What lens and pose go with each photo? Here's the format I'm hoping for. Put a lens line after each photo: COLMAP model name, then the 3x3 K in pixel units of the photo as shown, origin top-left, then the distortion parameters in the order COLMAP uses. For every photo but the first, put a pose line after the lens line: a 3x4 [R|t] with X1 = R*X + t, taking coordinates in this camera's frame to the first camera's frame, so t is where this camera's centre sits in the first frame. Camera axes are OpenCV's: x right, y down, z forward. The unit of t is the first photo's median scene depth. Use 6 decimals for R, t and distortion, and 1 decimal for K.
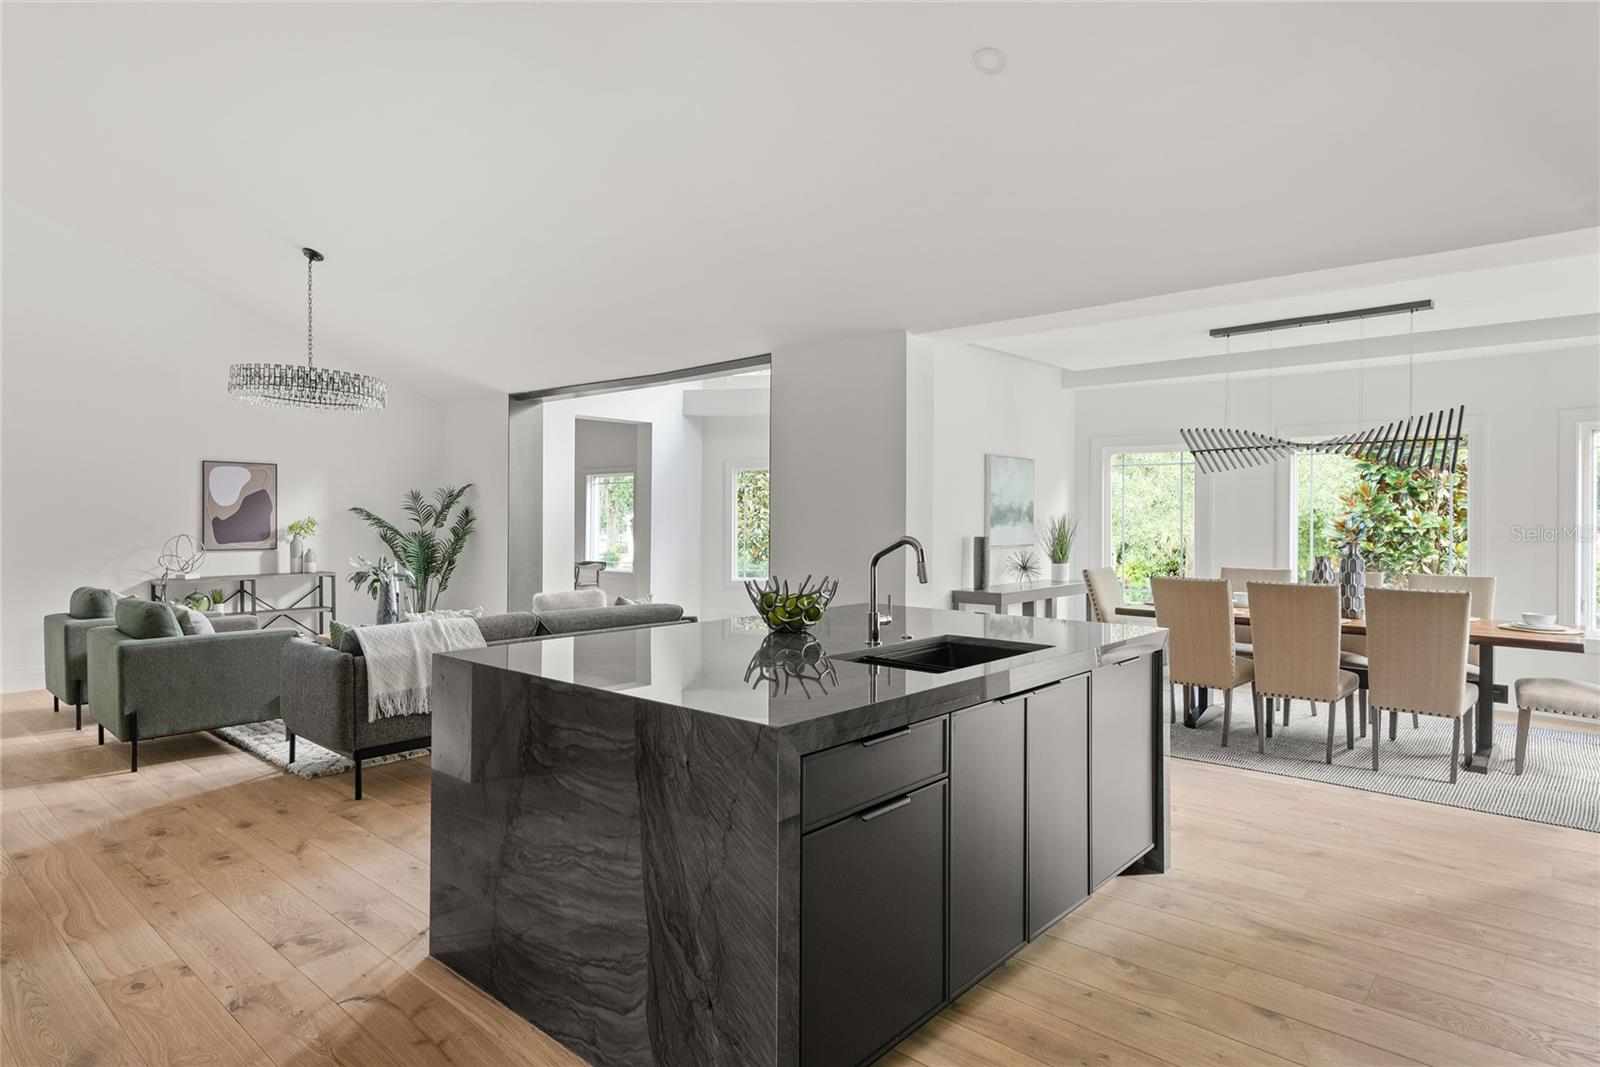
lens RADIAL K [[893.6, 0, 781.7], [0, 893.6, 514.9], [0, 0, 1]] dist [0.024043, -0.012405]
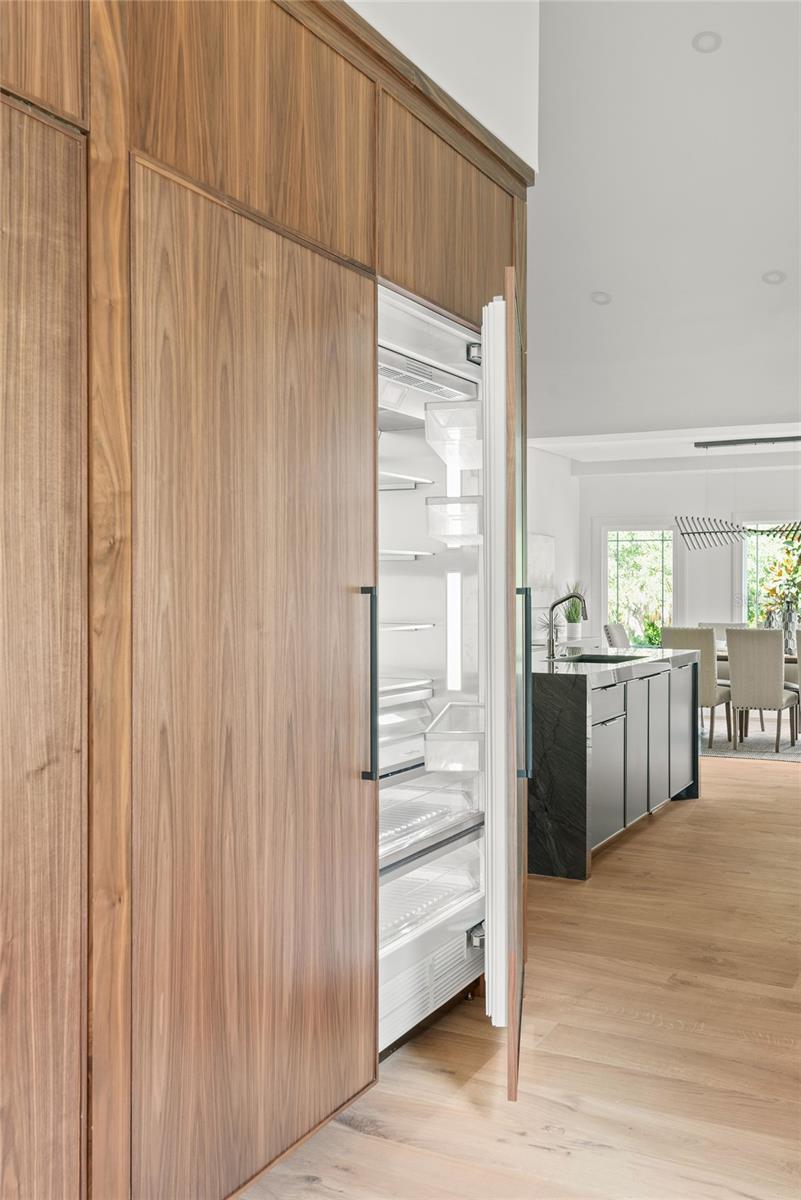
lens RADIAL K [[1126.7, 0, 407.2], [0, 1126.7, 592.7], [0, 0, 1]] dist [0.017283, 0.000000]
pose [[0.965347, -0.004283, 0.260933, -0.431595], [0.002867, 0.999979, 0.005808, 0.006310], [-0.260953, -0.004859, 0.965339, -0.587237]]
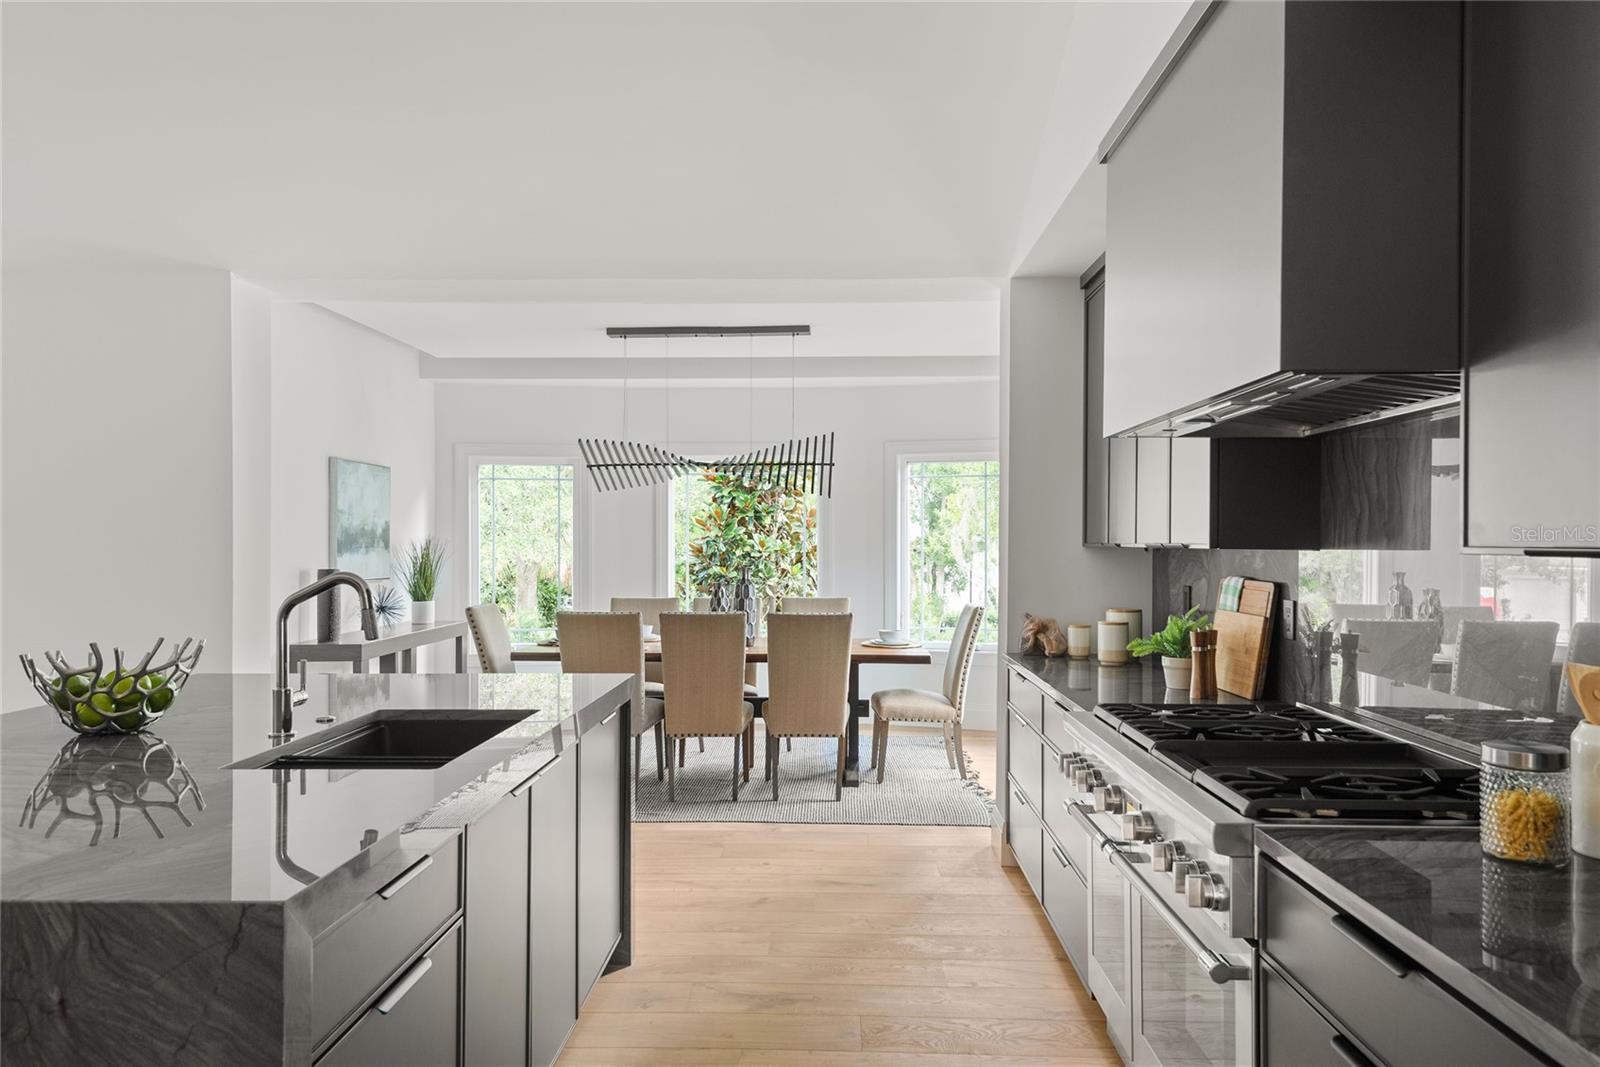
lens RADIAL K [[1083.6, 0, 801.6], [0, 1083.6, 542.4], [0, 0, 1]] dist [0.035792, -0.028055]
pose [[0.759380, -0.004121, 0.650634, -0.079376], [0.001995, 0.999990, 0.004006, -0.000854], [-0.650644, -0.001745, 0.759381, 0.084836]]
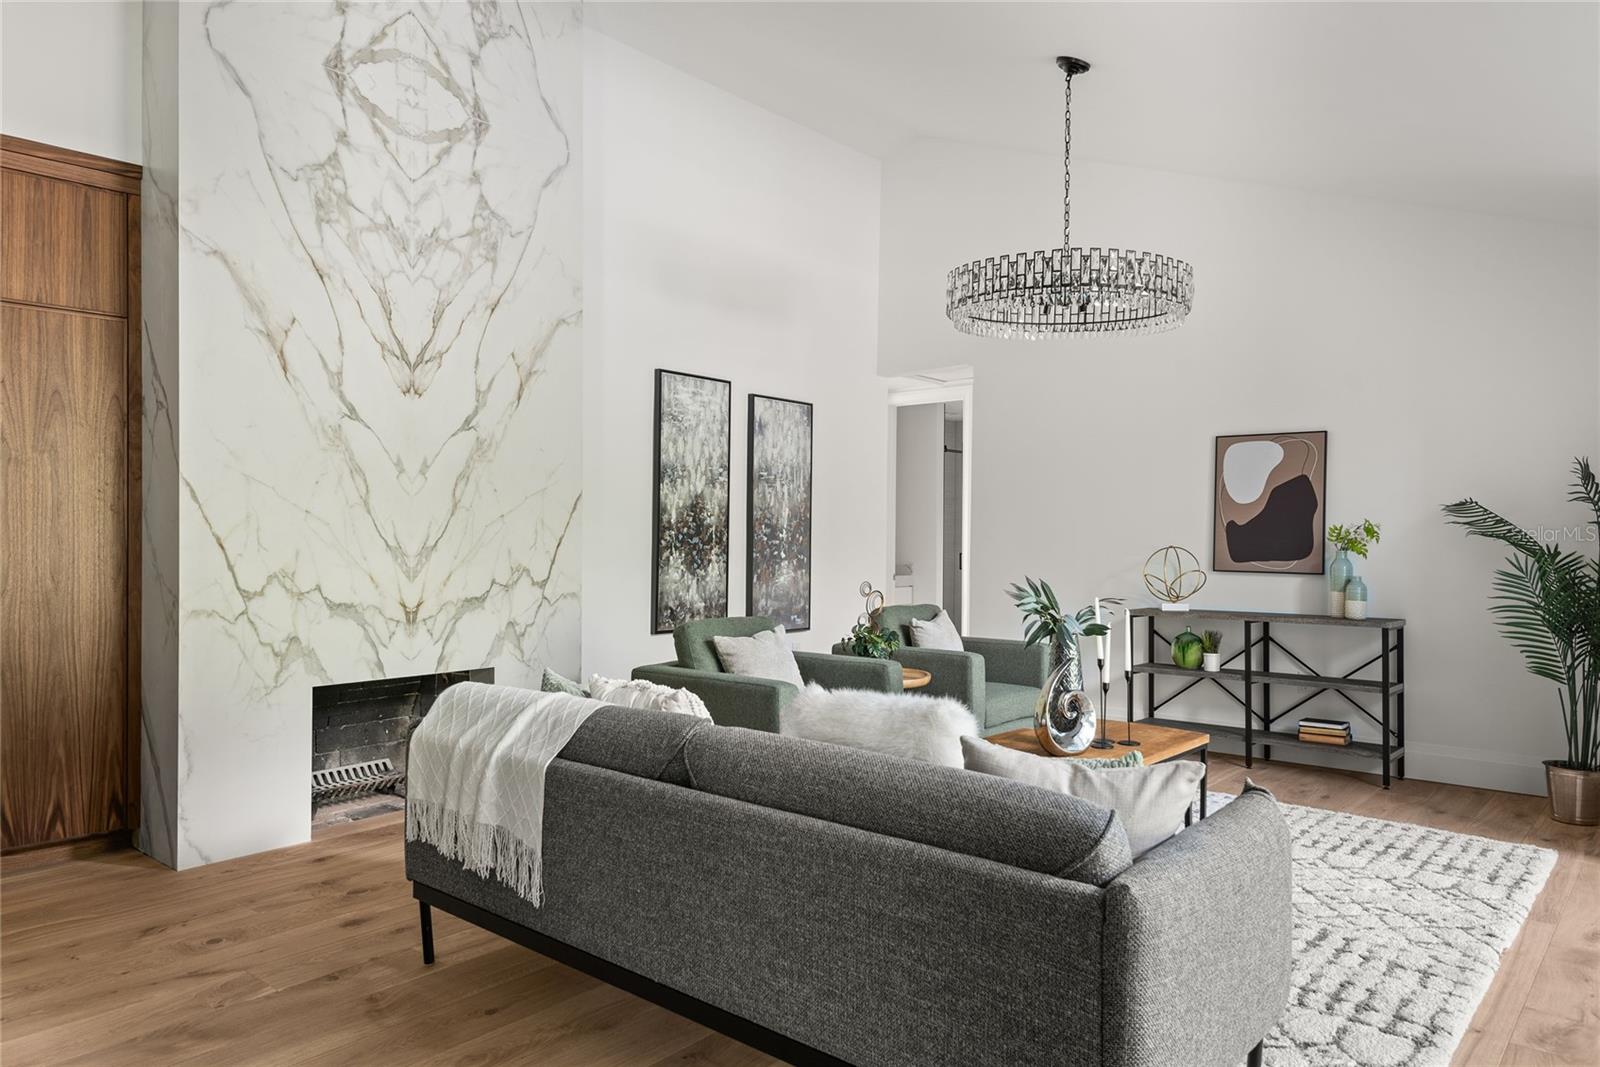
lens RADIAL K [[1083.6, 0, 820.8], [0, 1083.6, 531.7], [0, 0, 1]] dist [0.035792, -0.028055]
pose [[0.039397, 0.002488, -0.999221, 0.204250], [-0.009067, 0.999957, 0.002132, 0.015833], [0.999182, 0.008976, 0.039418, 0.913920]]
